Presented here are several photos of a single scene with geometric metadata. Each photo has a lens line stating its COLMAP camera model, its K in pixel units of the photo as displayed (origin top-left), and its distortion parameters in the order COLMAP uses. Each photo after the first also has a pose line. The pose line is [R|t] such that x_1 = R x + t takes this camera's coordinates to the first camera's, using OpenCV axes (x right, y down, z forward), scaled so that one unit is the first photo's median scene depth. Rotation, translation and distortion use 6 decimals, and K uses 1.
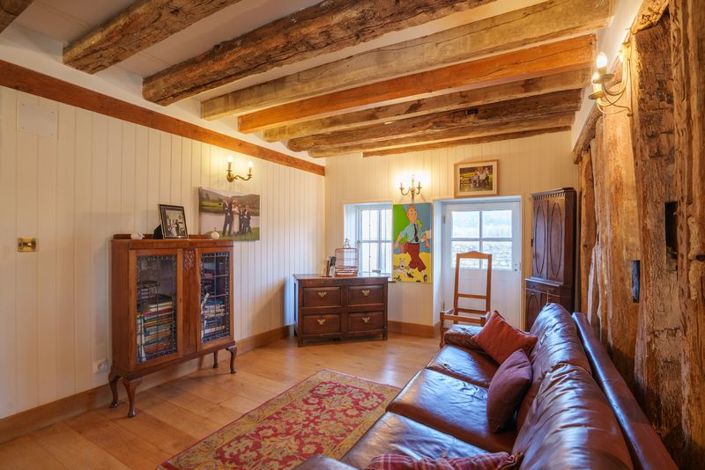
lens RADIAL K [[336.9, 0, 349.1], [0, 336.9, 237.1], [0, 0, 1]] dist [-0.042073, 0.002131]
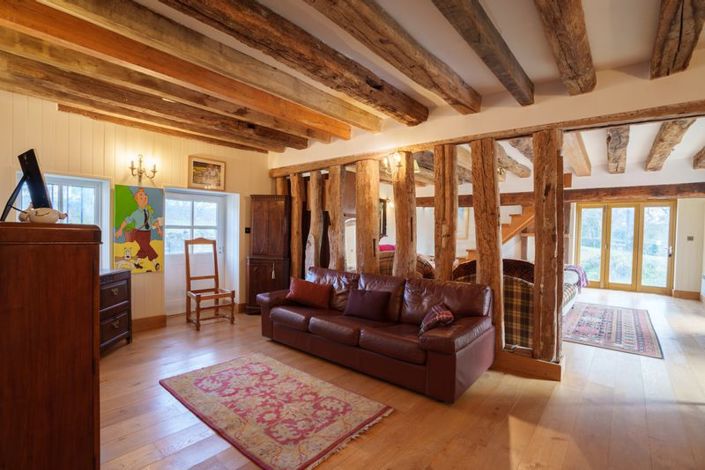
lens RADIAL K [[336.9, 0, 347.5], [0, 336.9, 235.6], [0, 0, 1]] dist [-0.042073, 0.002131]
pose [[0.188404, -0.014207, 0.981989, -0.641678], [-0.021317, 0.999601, 0.018551, 0.004124], [-0.981860, -0.024429, 0.188026, 0.312661]]
